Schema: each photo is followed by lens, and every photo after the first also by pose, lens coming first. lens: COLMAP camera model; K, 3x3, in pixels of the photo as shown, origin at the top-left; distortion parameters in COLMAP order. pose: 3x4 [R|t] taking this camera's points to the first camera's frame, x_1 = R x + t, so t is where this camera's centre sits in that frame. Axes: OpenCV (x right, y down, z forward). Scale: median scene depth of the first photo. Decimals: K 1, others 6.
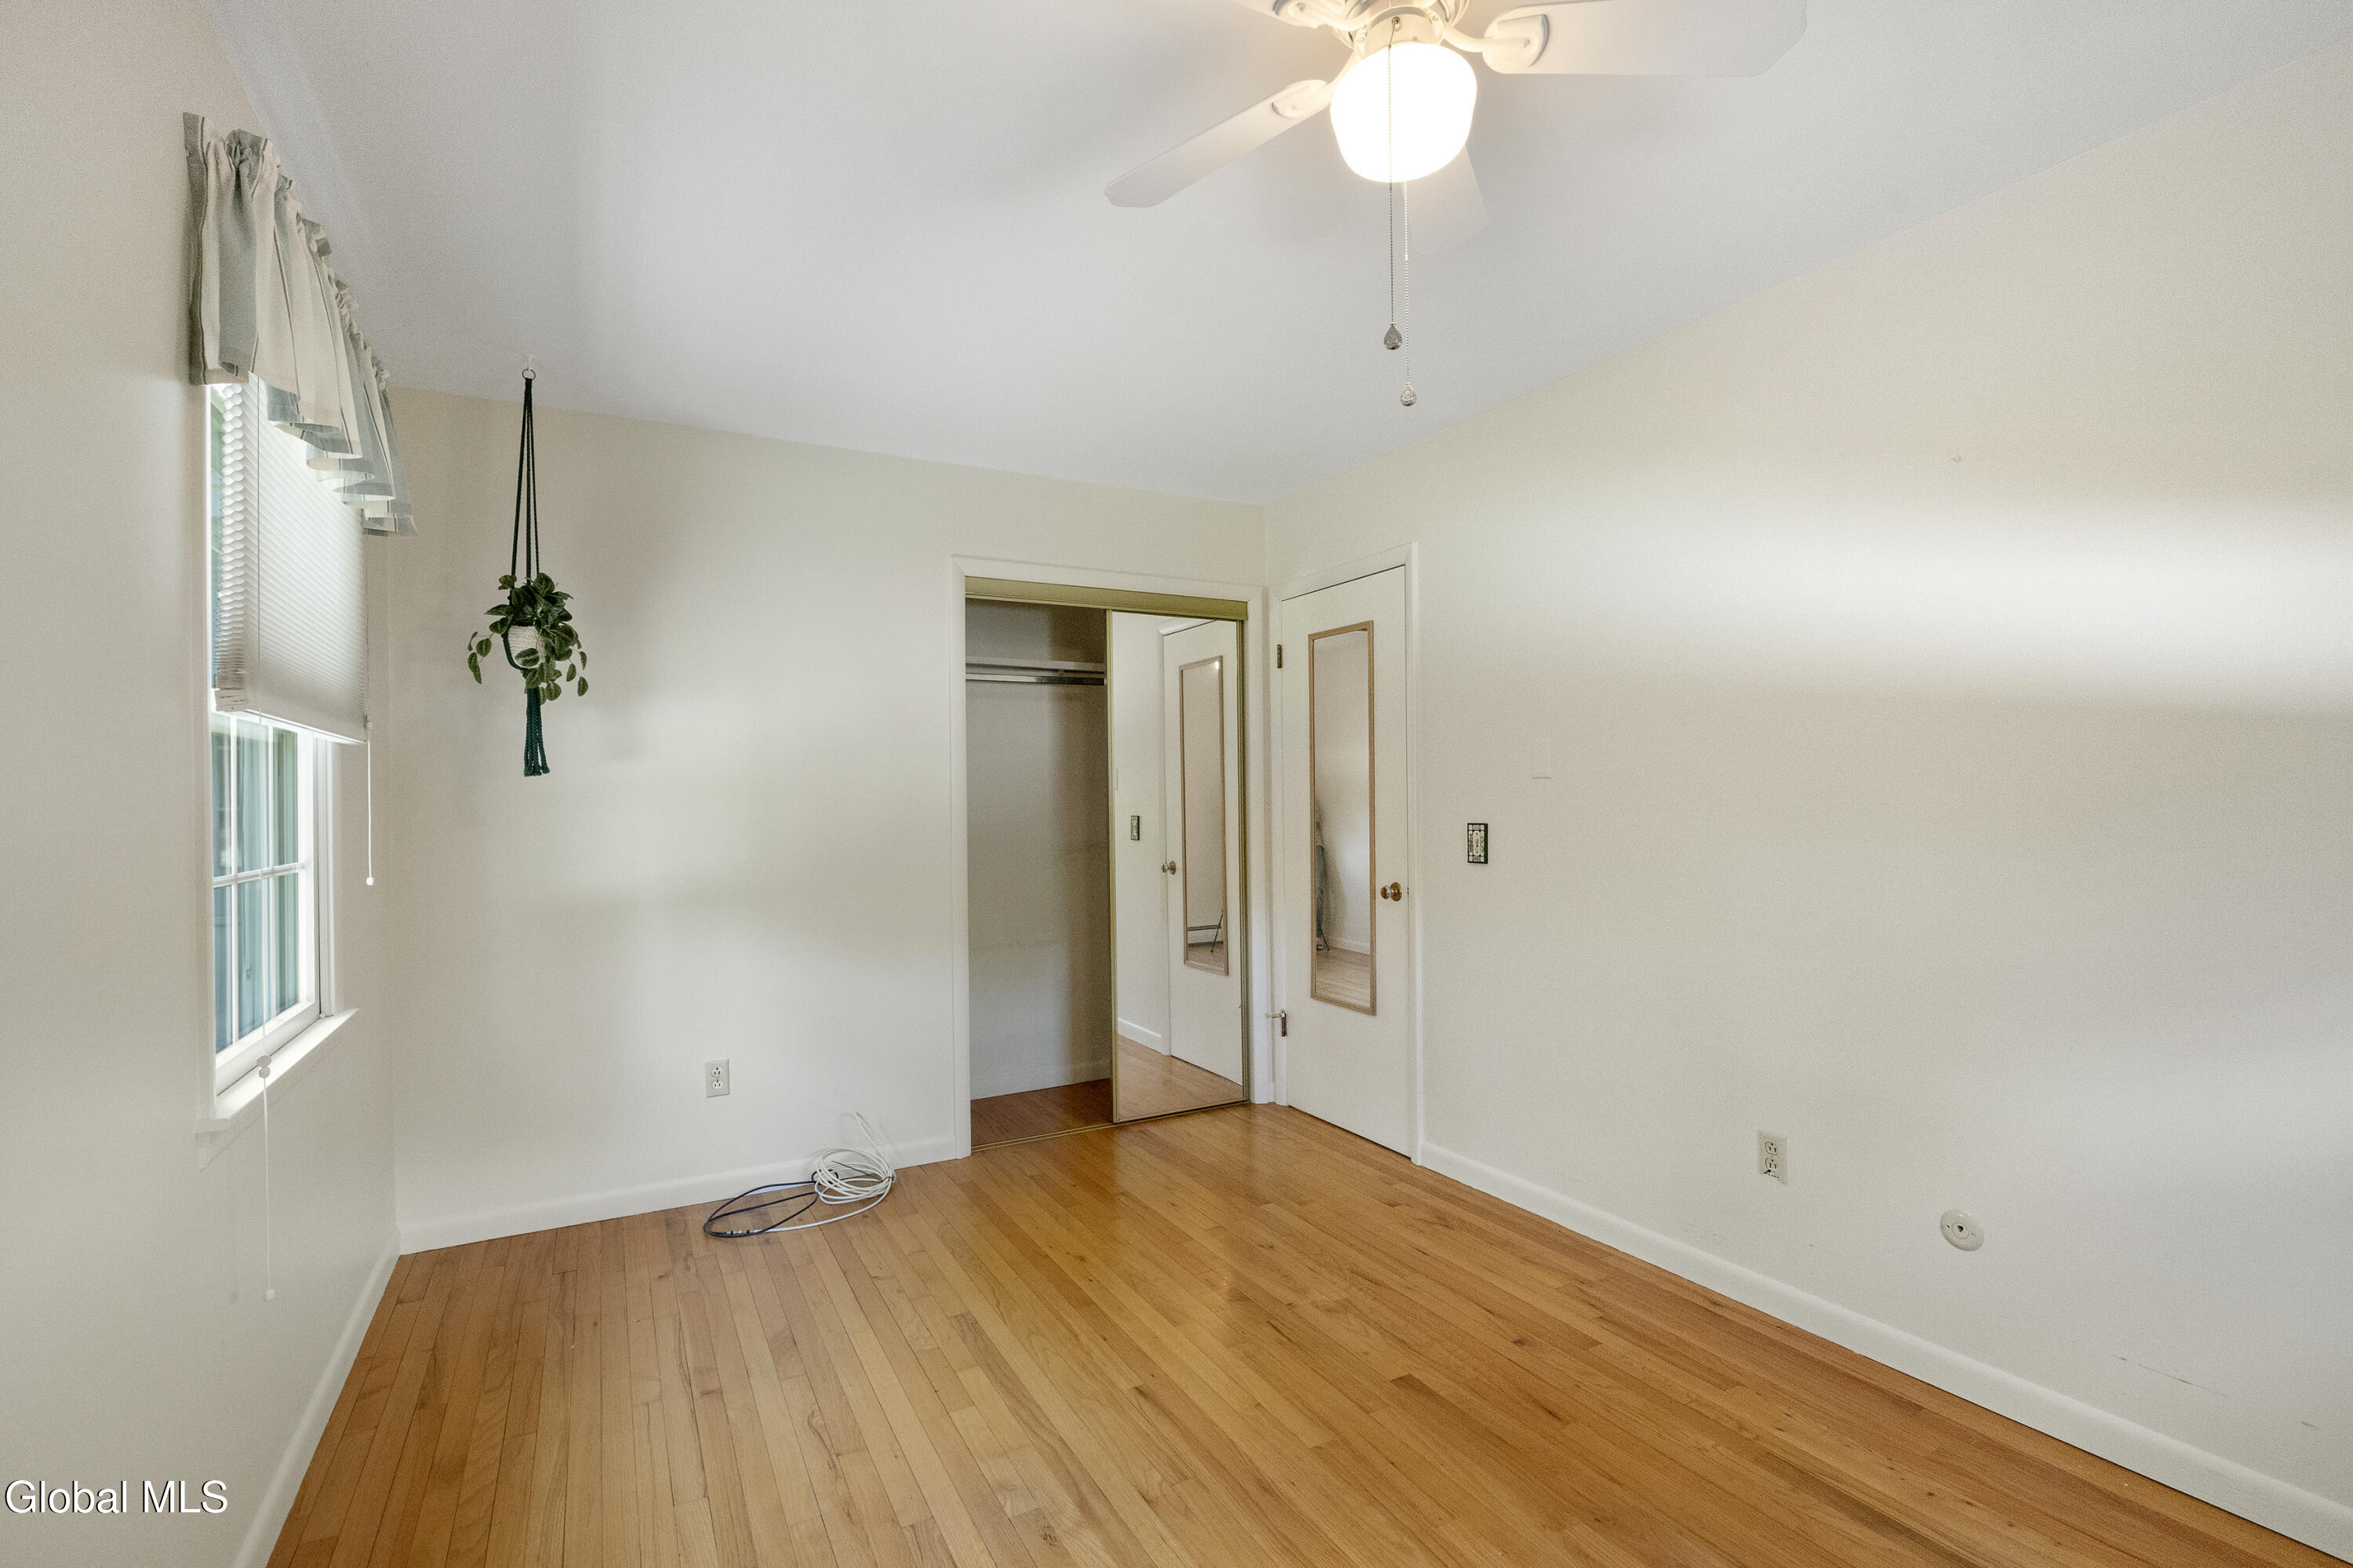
lens RADIAL K [[1081.7, 0, 1177.2], [0, 1081.7, 787.7], [0, 0, 1]] dist [0.001860, -0.000266]
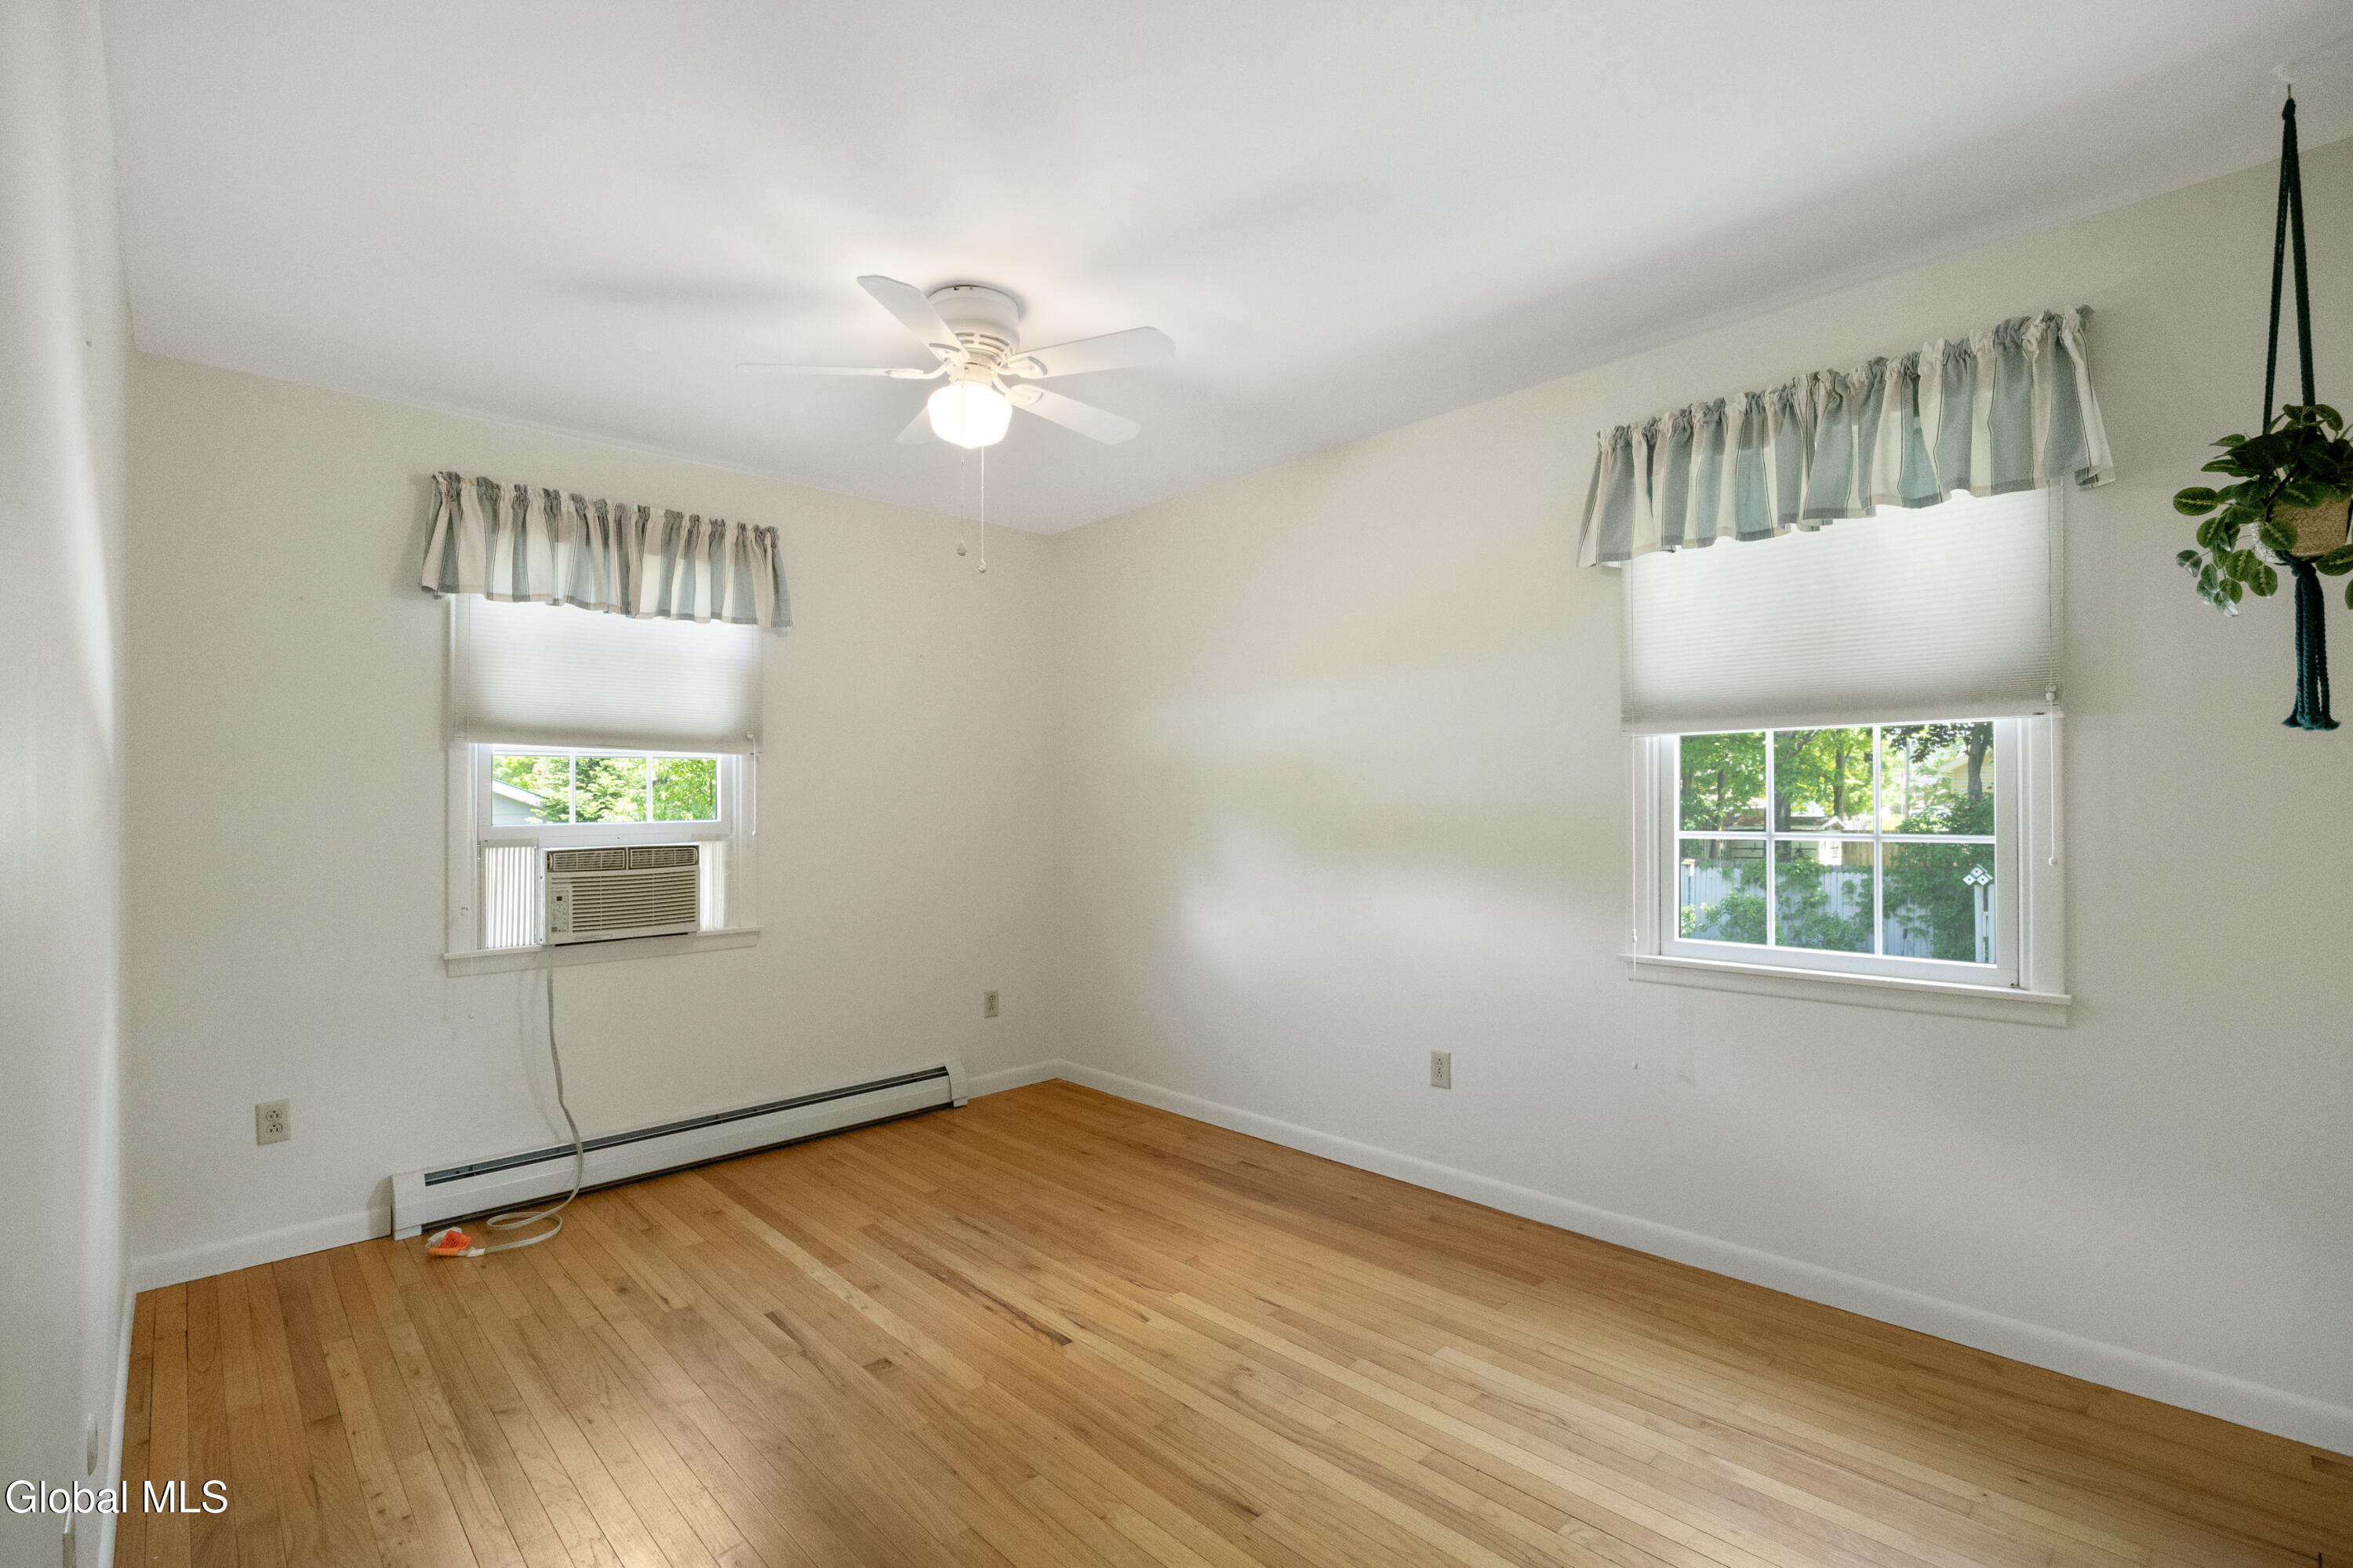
lens RADIAL K [[1081.7, 0, 1179.5], [0, 1081.7, 786.8], [0, 0, 1]] dist [0.001860, -0.000266]
pose [[-0.967758, 0.022101, -0.250912, 0.229331], [0.023590, 0.999717, -0.002931, 0.013691], [0.250776, -0.008755, -0.968006, 1.958148]]
